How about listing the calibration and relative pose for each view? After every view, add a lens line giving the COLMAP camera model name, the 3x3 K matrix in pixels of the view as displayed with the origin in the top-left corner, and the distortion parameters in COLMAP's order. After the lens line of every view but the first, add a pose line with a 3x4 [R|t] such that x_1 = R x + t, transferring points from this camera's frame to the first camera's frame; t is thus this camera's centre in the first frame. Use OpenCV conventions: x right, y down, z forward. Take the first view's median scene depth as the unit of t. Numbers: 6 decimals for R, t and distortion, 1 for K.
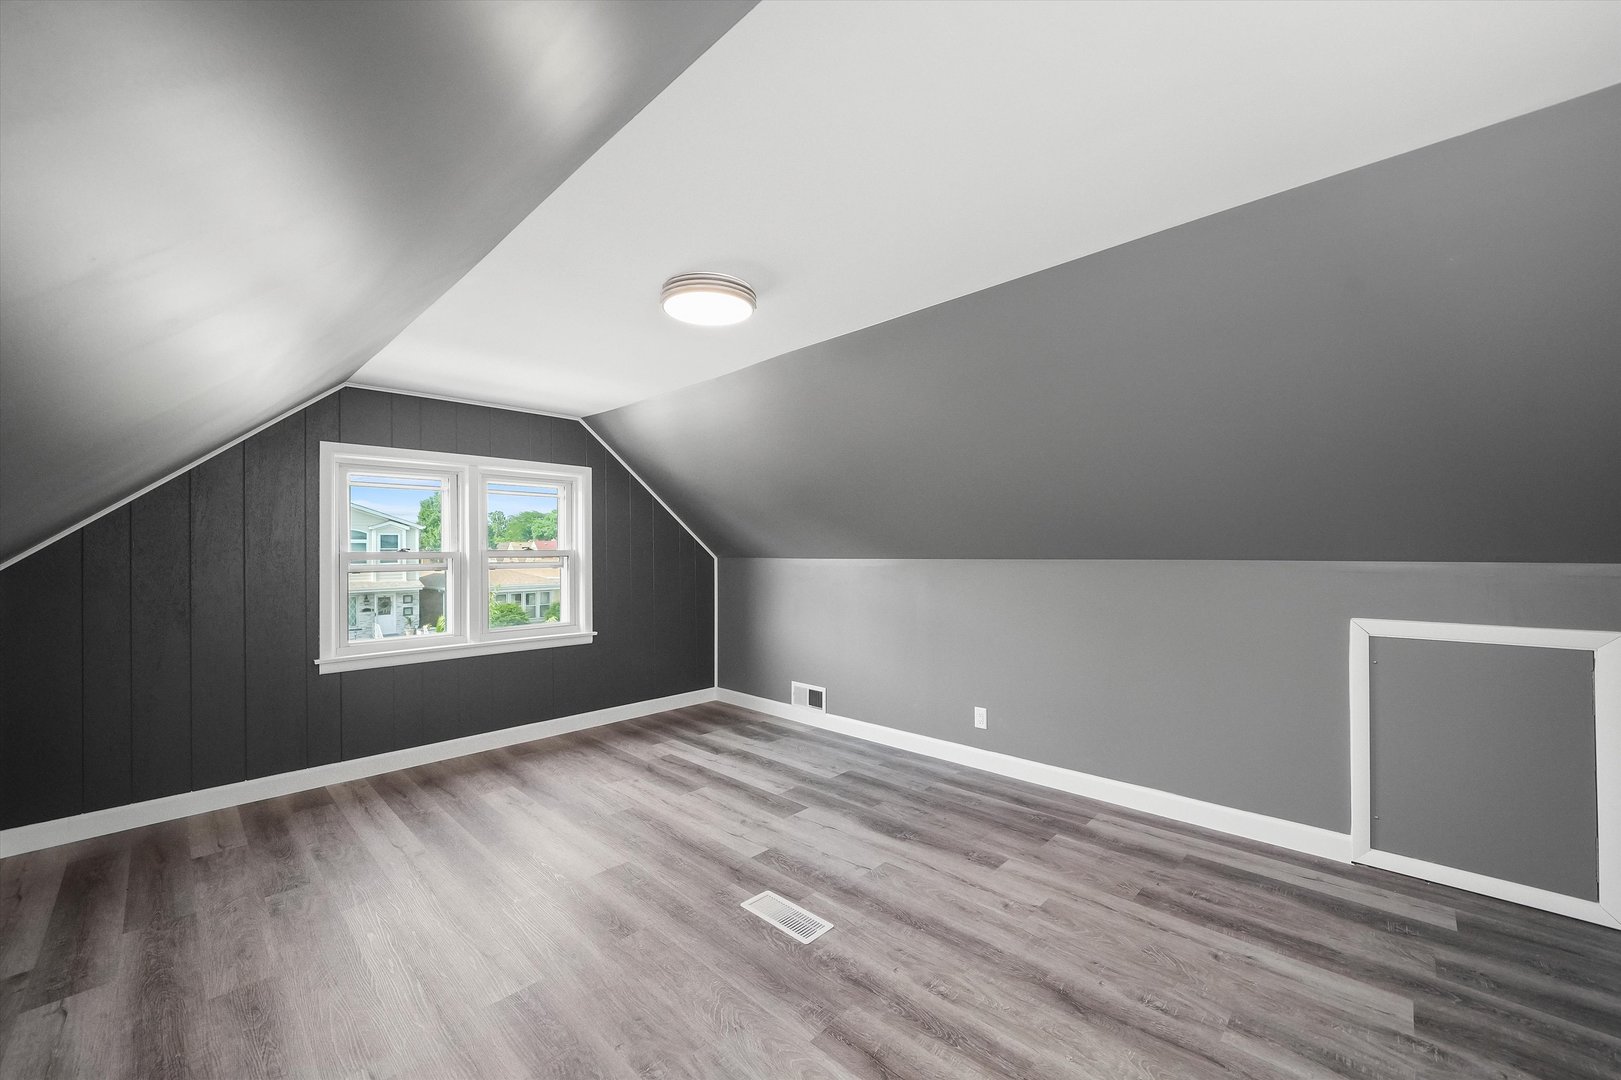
lens RADIAL K [[615.8, 0, 811.8], [0, 615.8, 546.3], [0, 0, 1]] dist [-0.001860, 0.000079]
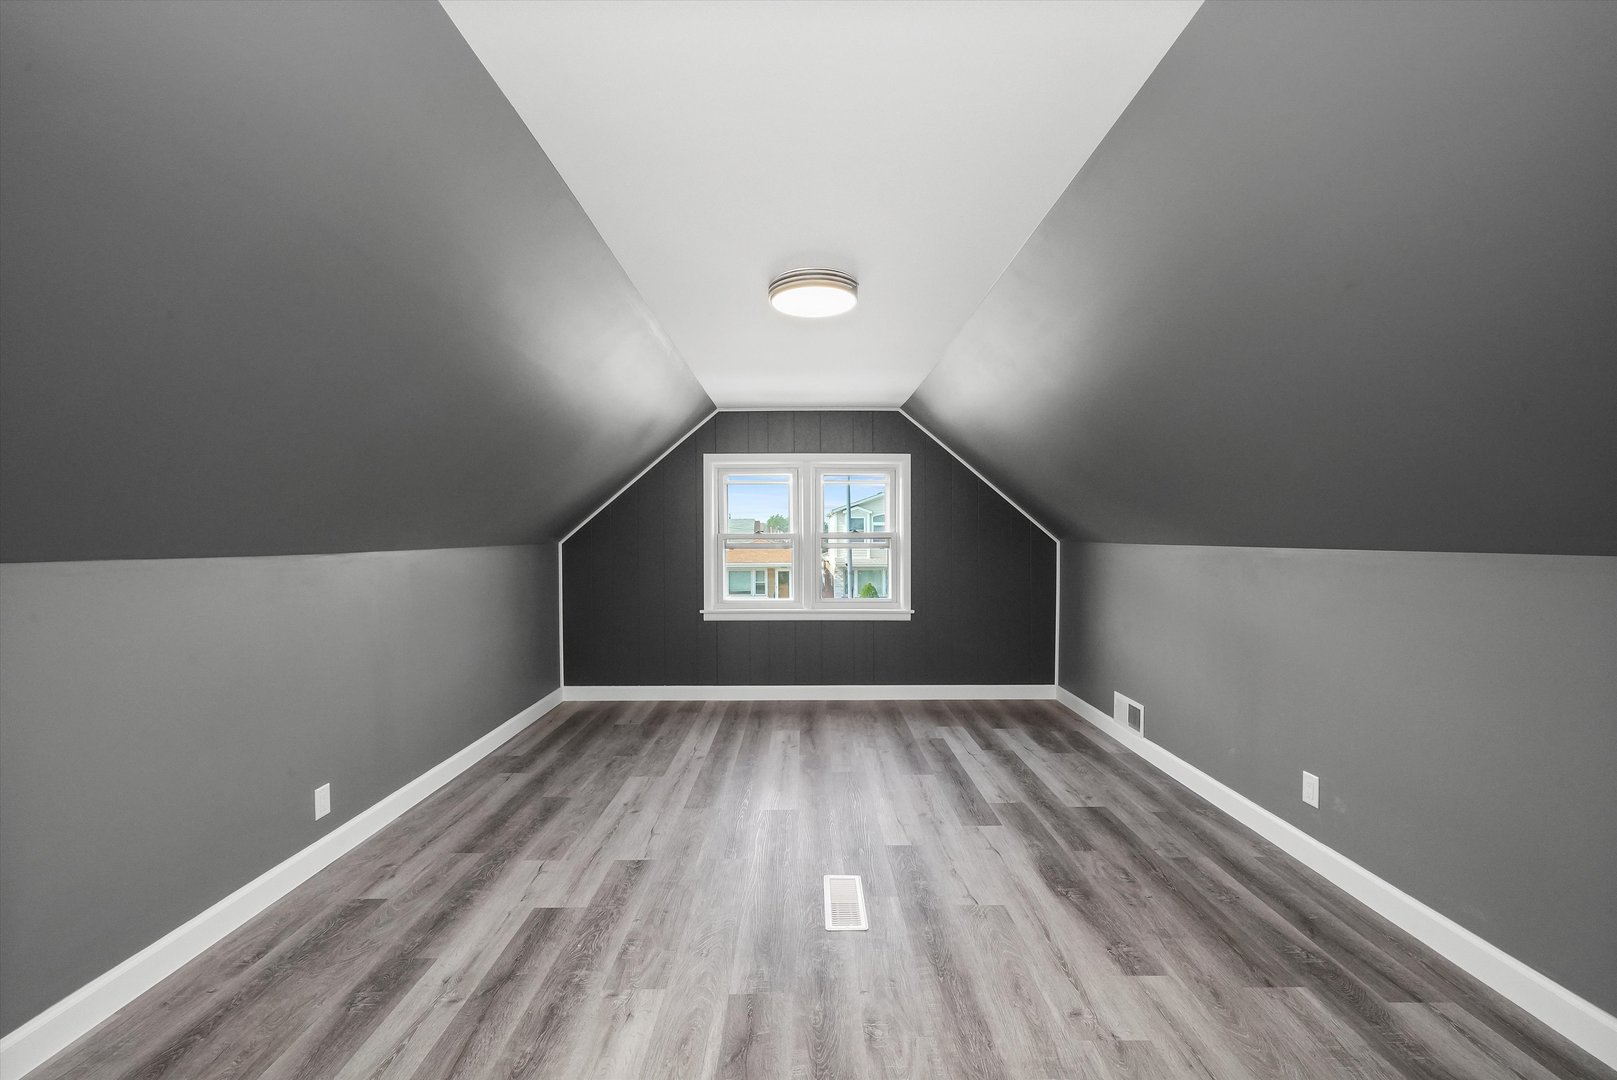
lens RADIAL K [[635.7, 0, 808.5], [0, 635.7, 540.0], [0, 0, 1]] dist [0.006856, 0.000111]
pose [[0.702390, 0.009081, -0.711735, 0.399611], [0.003514, 0.999862, 0.016226, 0.001425], [0.711784, -0.013898, 0.702261, 0.153434]]
